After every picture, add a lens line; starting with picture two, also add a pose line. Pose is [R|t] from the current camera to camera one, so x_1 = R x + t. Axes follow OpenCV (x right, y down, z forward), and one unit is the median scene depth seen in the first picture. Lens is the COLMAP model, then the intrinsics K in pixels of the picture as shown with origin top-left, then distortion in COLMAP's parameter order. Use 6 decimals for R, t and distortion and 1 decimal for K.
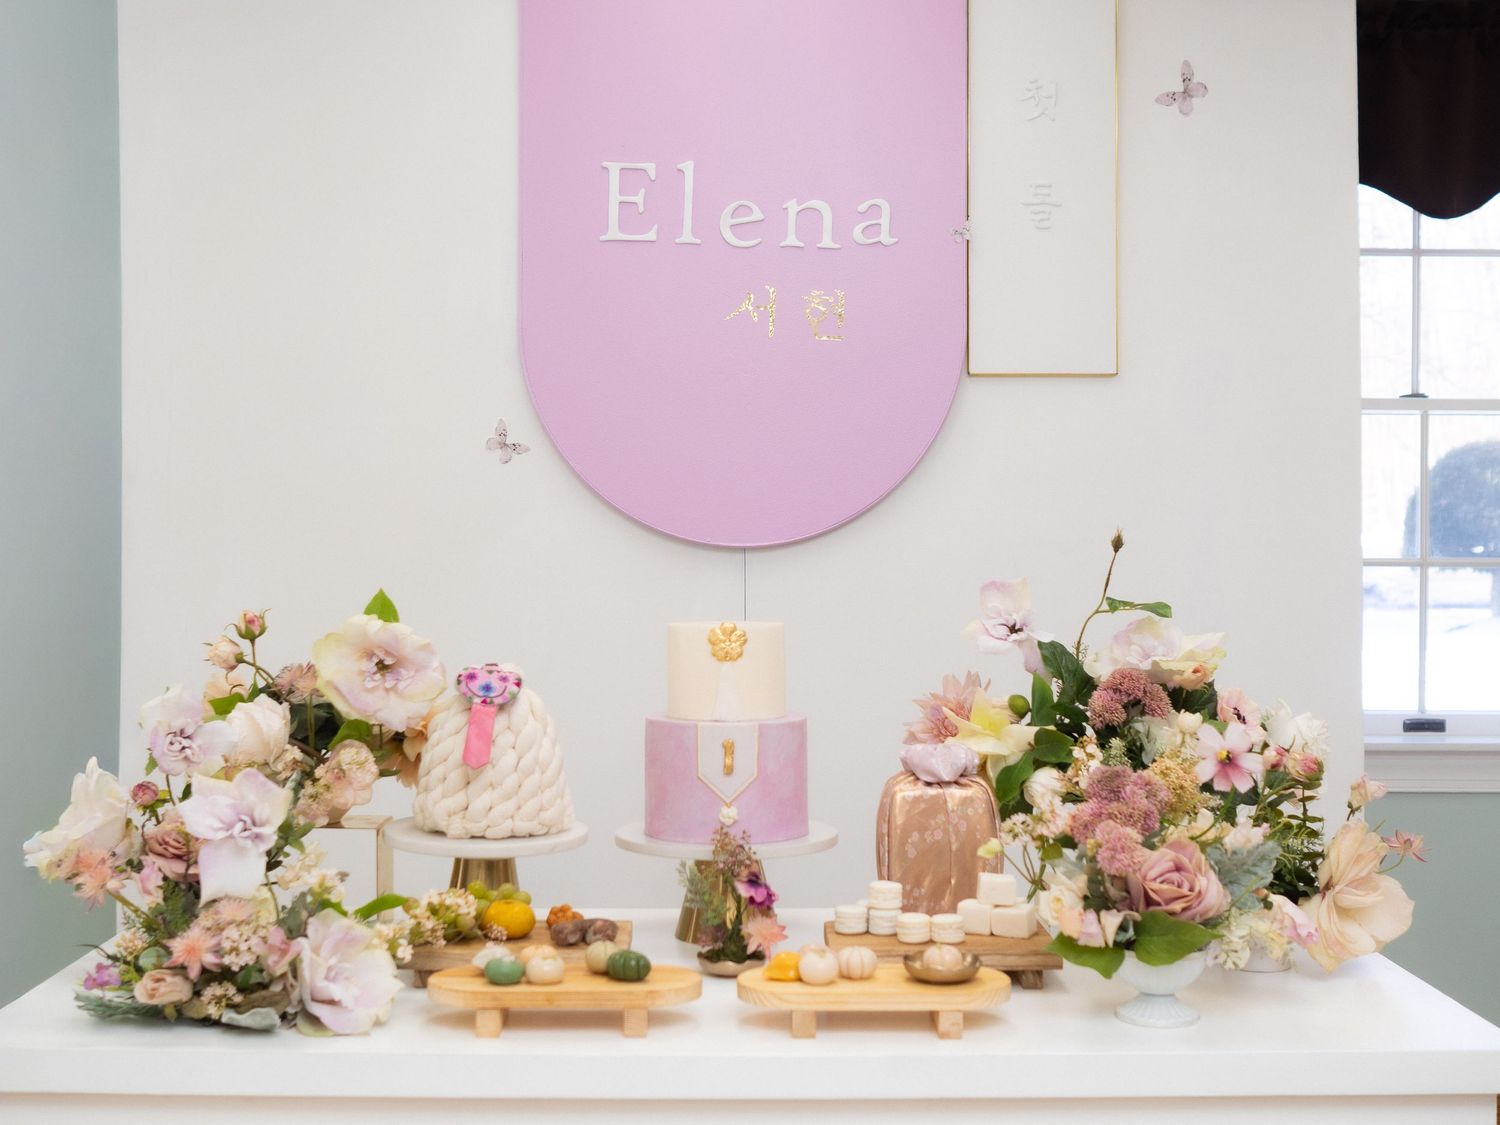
lens RADIAL K [[1596.4, 0, 750.0], [0, 1596.4, 562.5], [0, 0, 1]] dist [-0.015540, -0.008678]
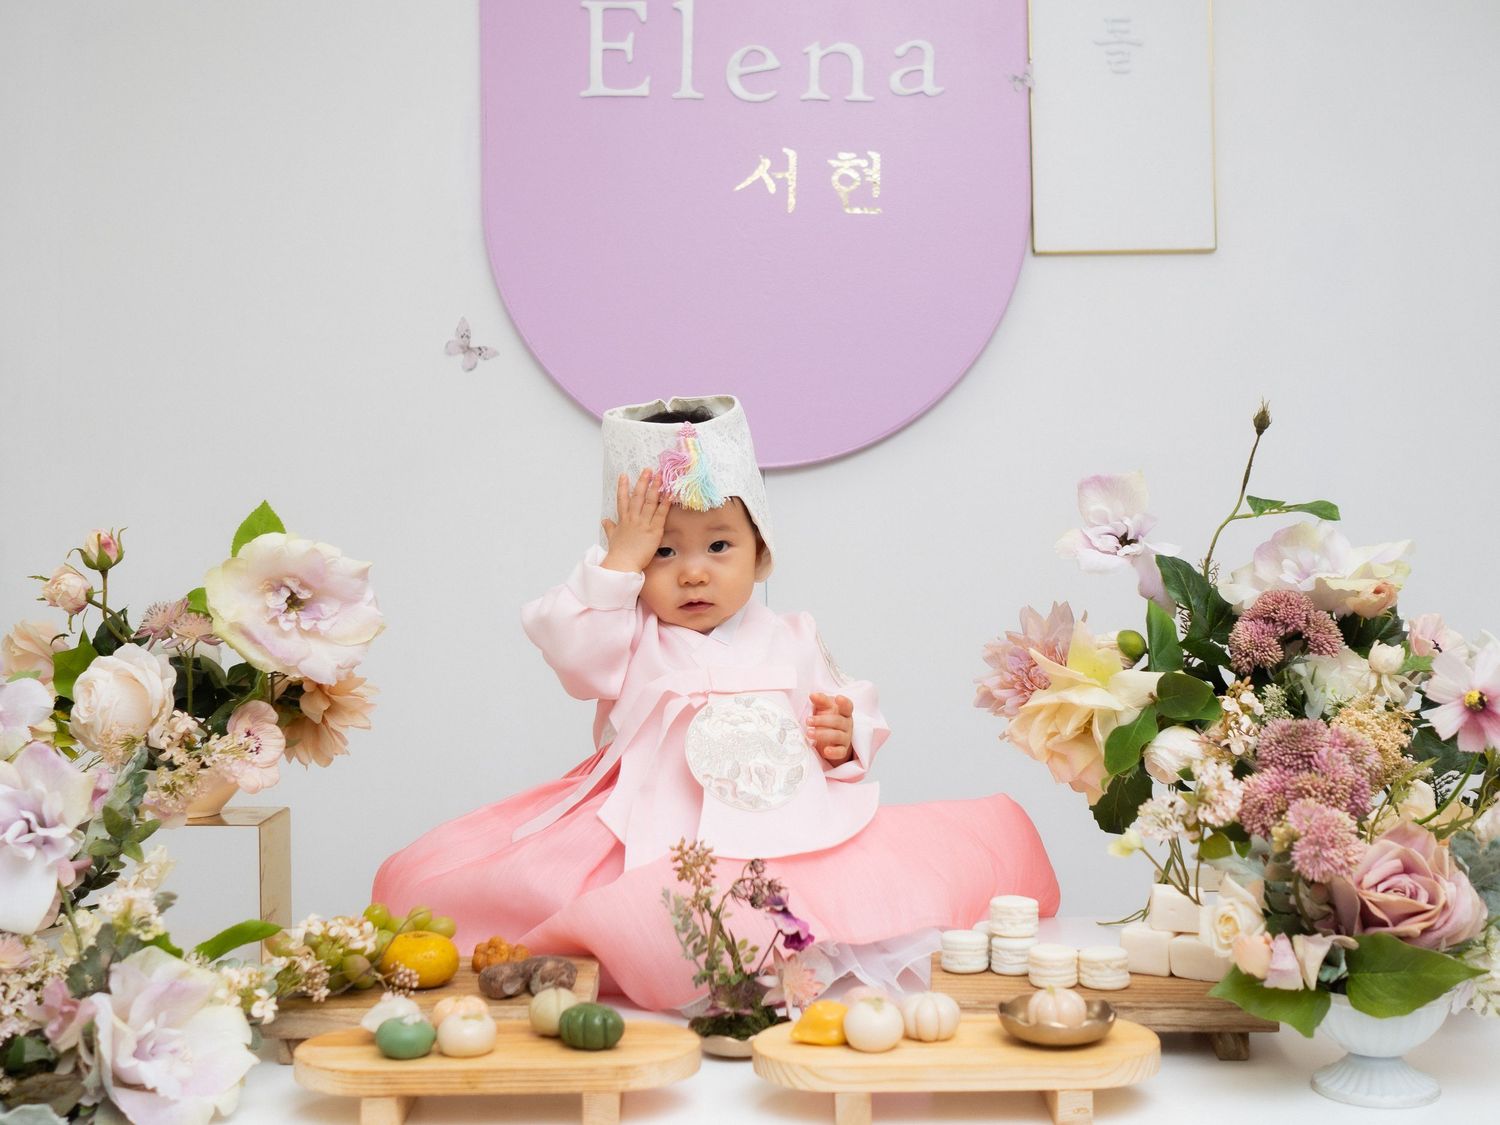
lens RADIAL K [[1762.3, 0, 753.4], [0, 1762.3, 483.0], [0, 0, 1]] dist [-0.016189, -0.010156]
pose [[0.999779, -0.017441, -0.011777, 0.004256], [0.017209, 0.999661, -0.019550, 0.032445], [0.012113, 0.019343, 0.999740, 0.210509]]
